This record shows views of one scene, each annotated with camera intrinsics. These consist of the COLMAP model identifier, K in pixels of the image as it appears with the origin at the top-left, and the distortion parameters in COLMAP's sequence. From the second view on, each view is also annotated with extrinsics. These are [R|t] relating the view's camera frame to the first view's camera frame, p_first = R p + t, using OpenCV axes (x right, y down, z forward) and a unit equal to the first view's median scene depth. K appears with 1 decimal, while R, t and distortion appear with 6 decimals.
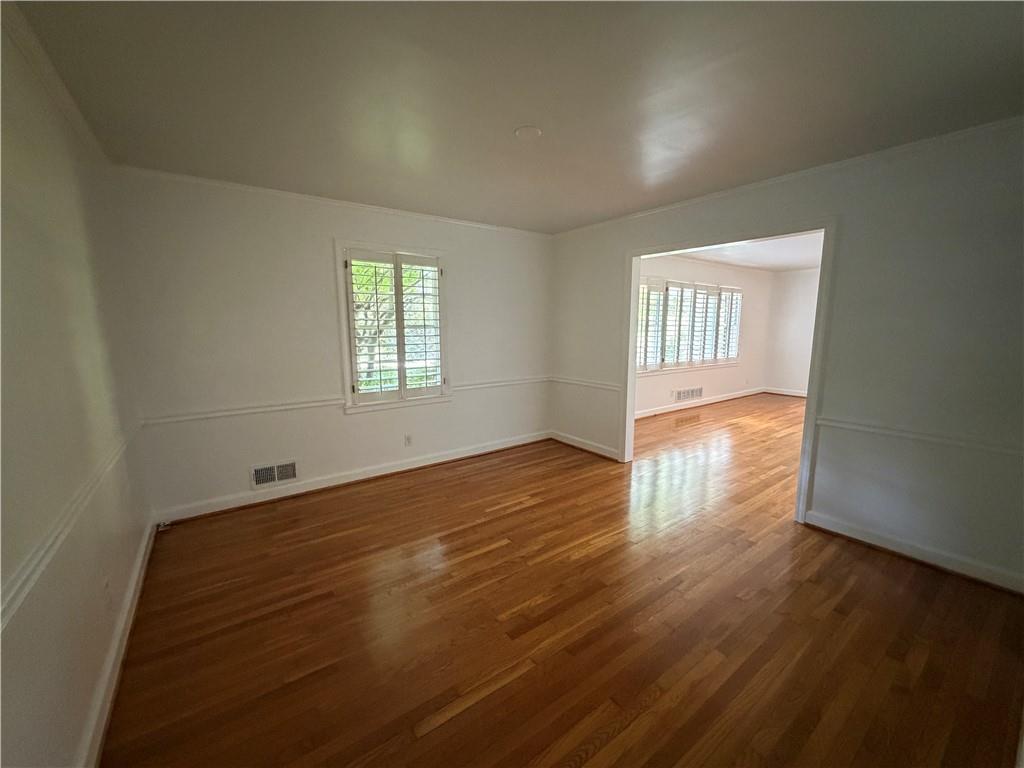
lens RADIAL K [[410.0, 0, 508.5], [0, 410.0, 386.5], [0, 0, 1]] dist [0.001254, -0.000250]
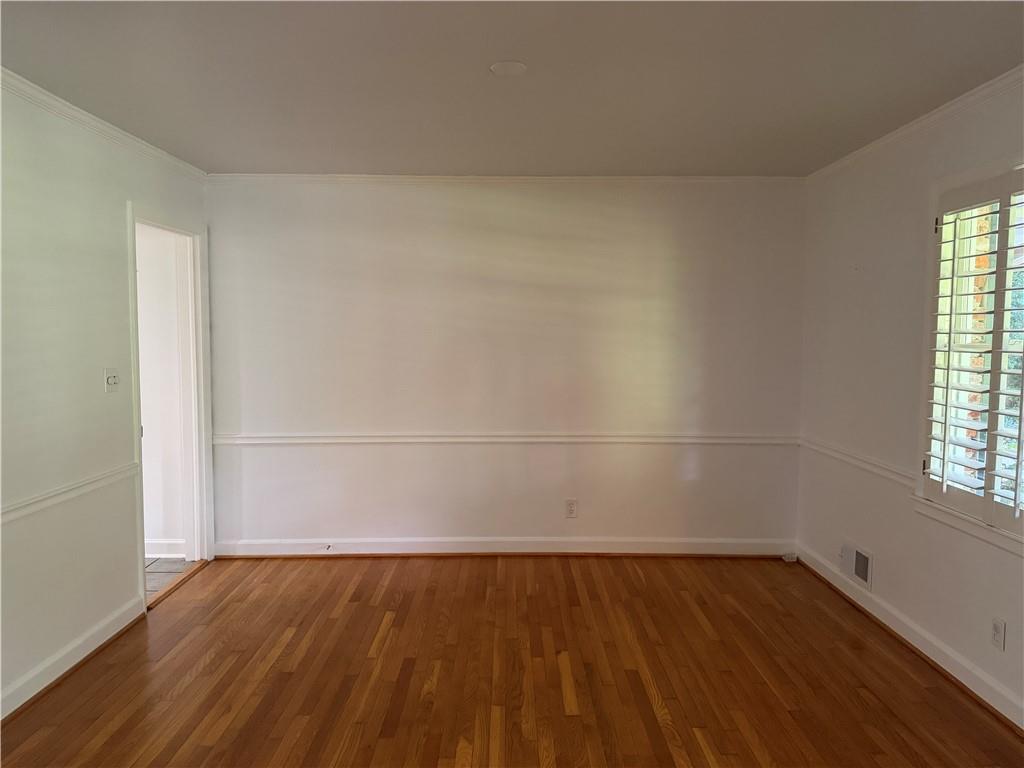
lens RADIAL K [[722.9, 0, 507.1], [0, 722.9, 384.8], [0, 0, 1]] dist [0.117118, -0.155789]
pose [[-0.586440, 0.058489, -0.807878, 0.836680], [-0.126641, 0.978503, 0.162770, -0.223975], [0.800031, 0.197765, -0.566426, 1.386699]]
